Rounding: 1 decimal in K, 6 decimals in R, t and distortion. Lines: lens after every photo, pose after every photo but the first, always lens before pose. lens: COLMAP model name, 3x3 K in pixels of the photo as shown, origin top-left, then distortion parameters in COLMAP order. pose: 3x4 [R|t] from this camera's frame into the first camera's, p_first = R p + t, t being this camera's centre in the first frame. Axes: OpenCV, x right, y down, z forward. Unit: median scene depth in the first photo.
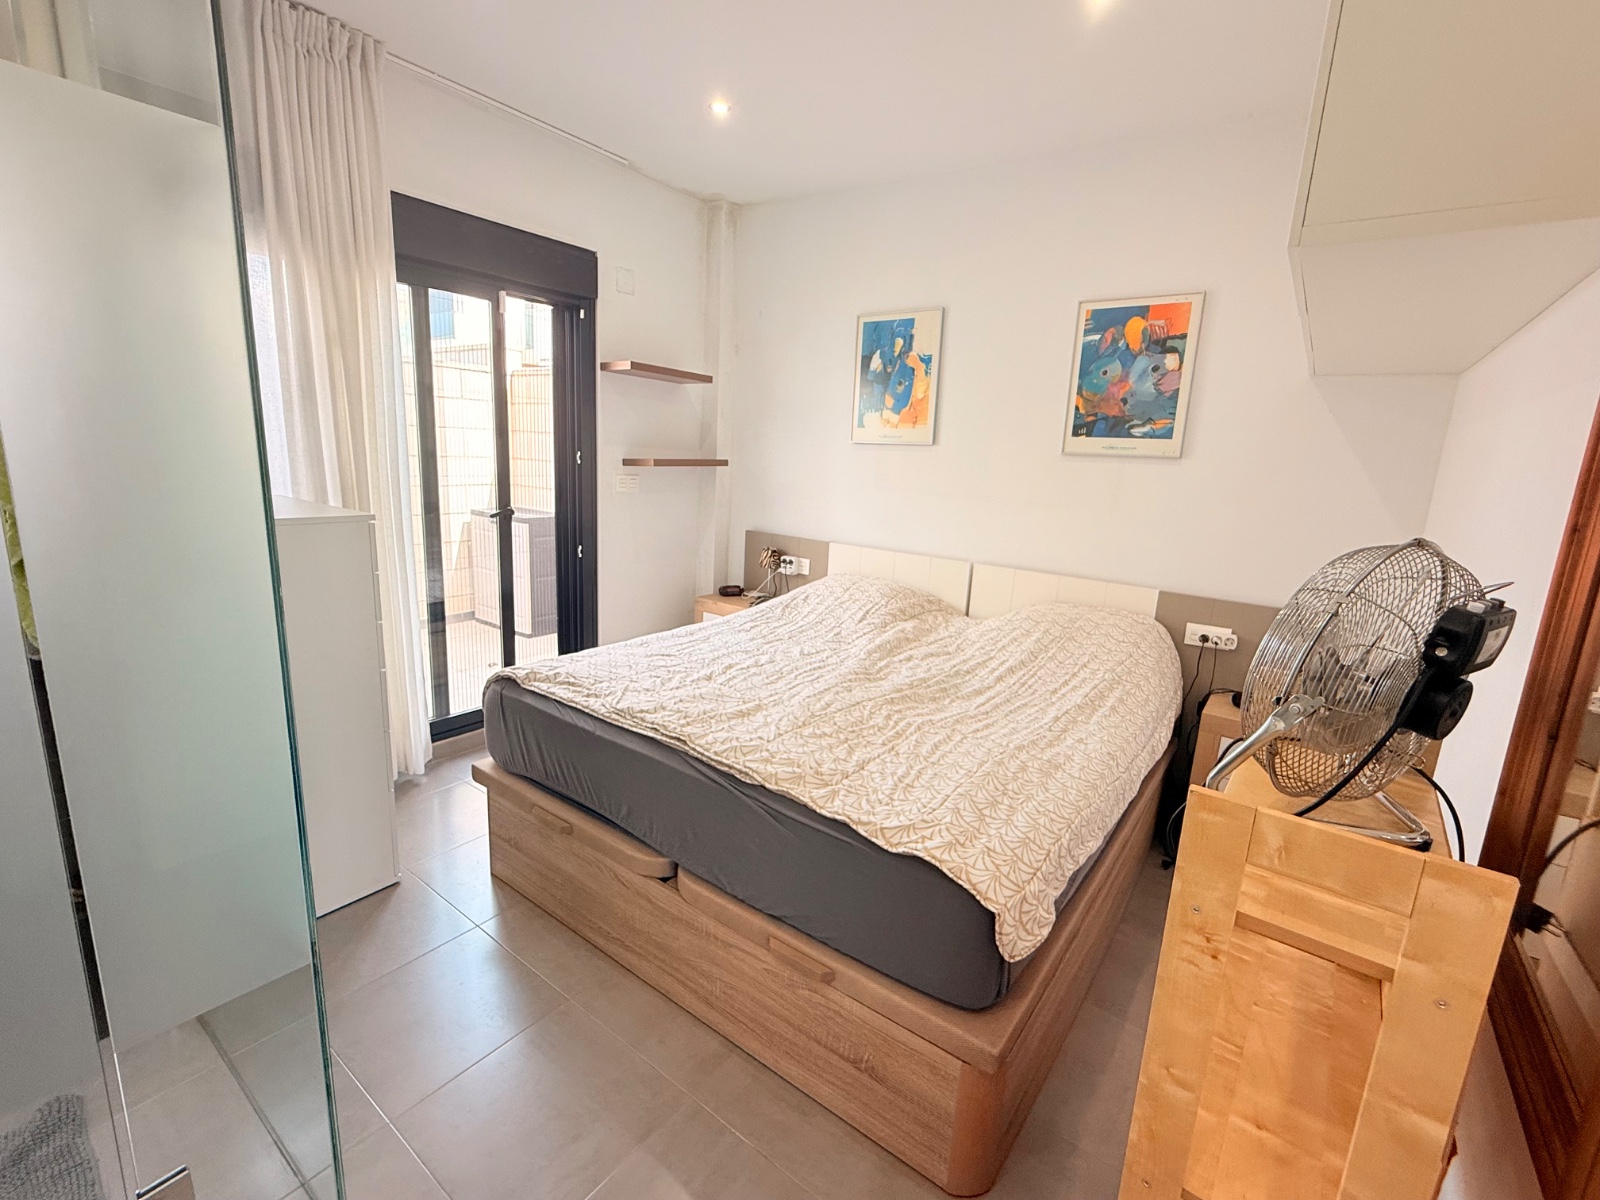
lens RADIAL K [[706.6, 0, 800.4], [0, 706.6, 599.5], [0, 0, 1]] dist [-0.000243, 0.000583]
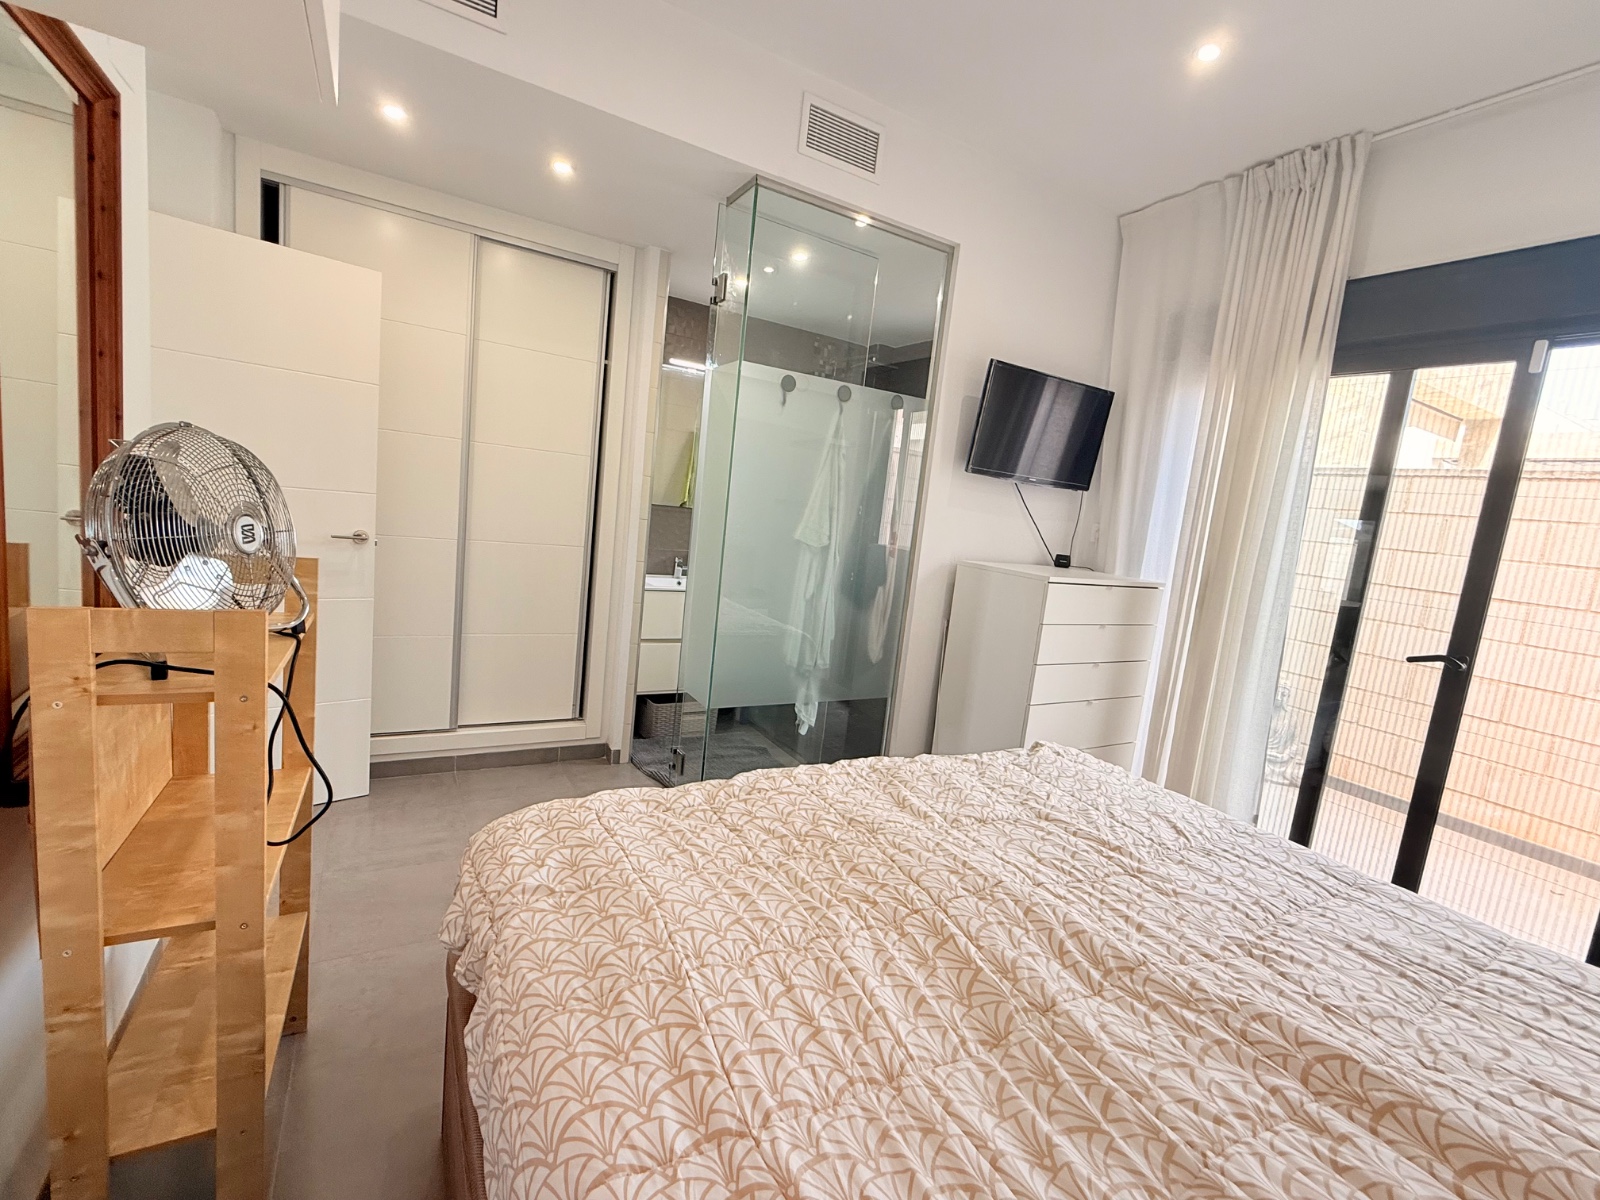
lens RADIAL K [[706.6, 0, 795.0], [0, 706.6, 599.8], [0, 0, 1]] dist [-0.000243, 0.000583]
pose [[-0.397116, 0.032345, -0.917198, 0.606007], [-0.316671, 0.933174, 0.170016, -0.132804], [0.861405, 0.357966, -0.360335, 0.949261]]
